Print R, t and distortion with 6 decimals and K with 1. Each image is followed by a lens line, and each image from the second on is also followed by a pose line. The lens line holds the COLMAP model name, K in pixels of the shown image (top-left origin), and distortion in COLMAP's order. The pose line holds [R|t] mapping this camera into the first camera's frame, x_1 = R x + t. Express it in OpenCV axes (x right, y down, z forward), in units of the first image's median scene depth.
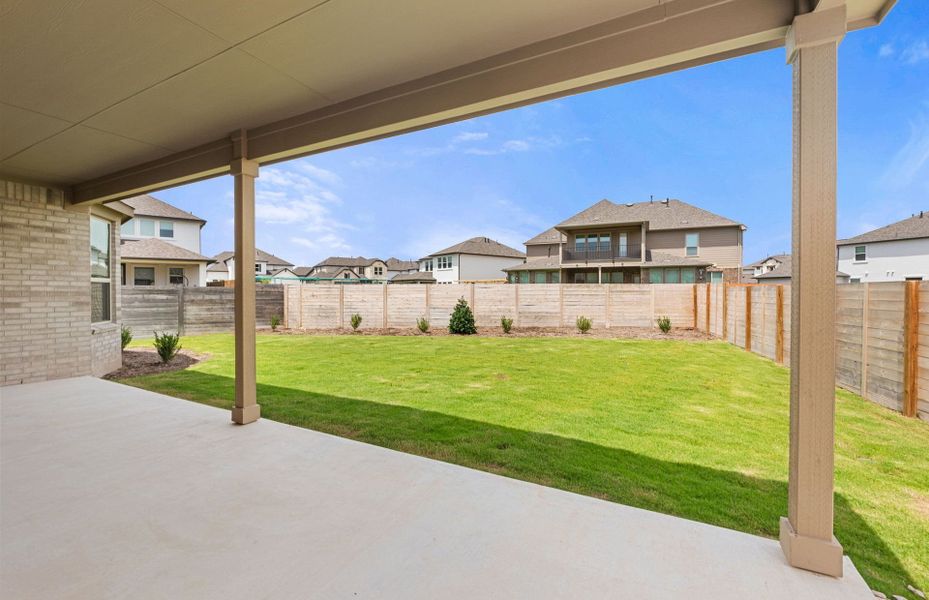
lens RADIAL K [[387.4, 0, 462.0], [0, 387.4, 296.6], [0, 0, 1]] dist [-0.000752, -0.000107]
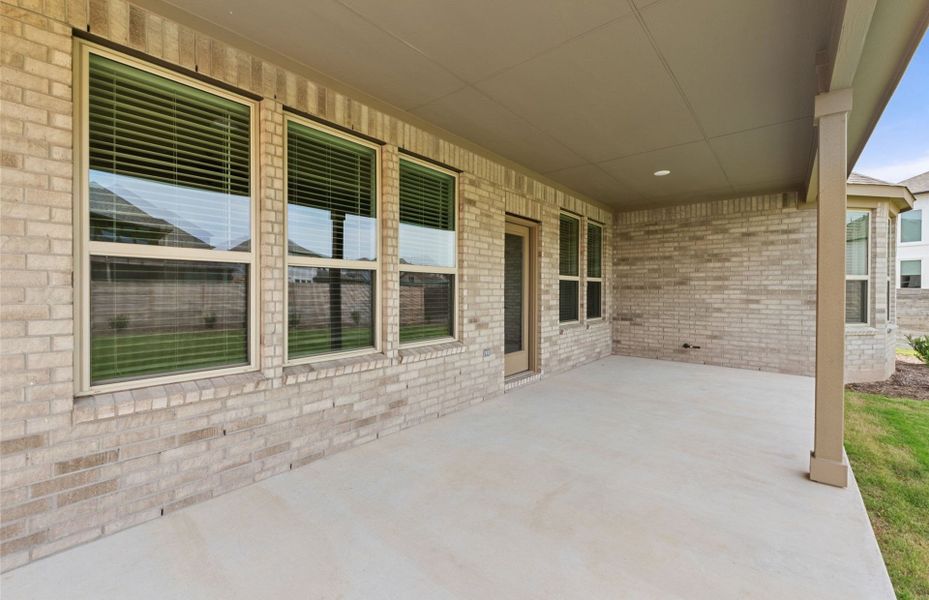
lens RADIAL K [[387.4, 0, 460.6], [0, 387.4, 294.8], [0, 0, 1]] dist [-0.000752, -0.000107]
pose [[-0.209865, 0.008437, -0.977694, 0.163386], [-0.014029, 0.999834, 0.011639, 0.000075], [0.977630, 0.016159, -0.209711, 0.359173]]
